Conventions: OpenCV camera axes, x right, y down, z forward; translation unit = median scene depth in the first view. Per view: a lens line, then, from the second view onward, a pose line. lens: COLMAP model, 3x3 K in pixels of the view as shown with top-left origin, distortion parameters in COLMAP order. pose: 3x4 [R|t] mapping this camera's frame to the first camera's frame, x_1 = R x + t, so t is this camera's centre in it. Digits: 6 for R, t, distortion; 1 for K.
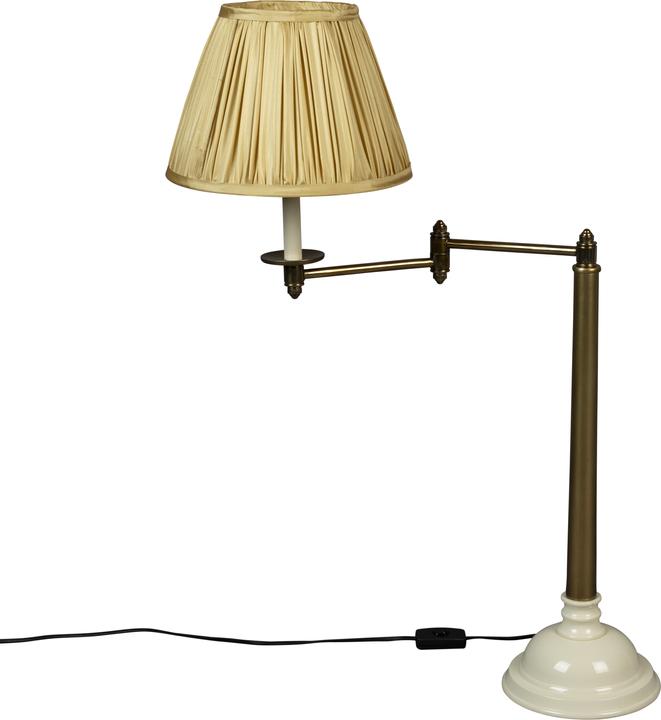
lens RADIAL K [[2708.1, 0, 333.1], [0, 2708.1, 355.5], [0, 0, 1]] dist [-0.067703, 0.000000]
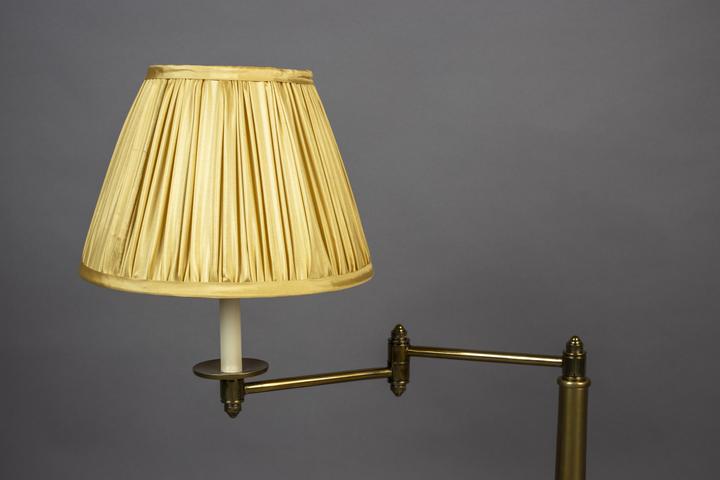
lens RADIAL K [[1570.3, 0, 359.8], [0, 1570.3, 235.1], [0, 0, 1]] dist [-0.058042, 0.000000]
pose [[0.997101, 0.007521, 0.075717, -0.012966], [-0.000202, 0.995361, -0.096216, -0.032273], [-0.076089, 0.095921, 0.992476, 0.533069]]
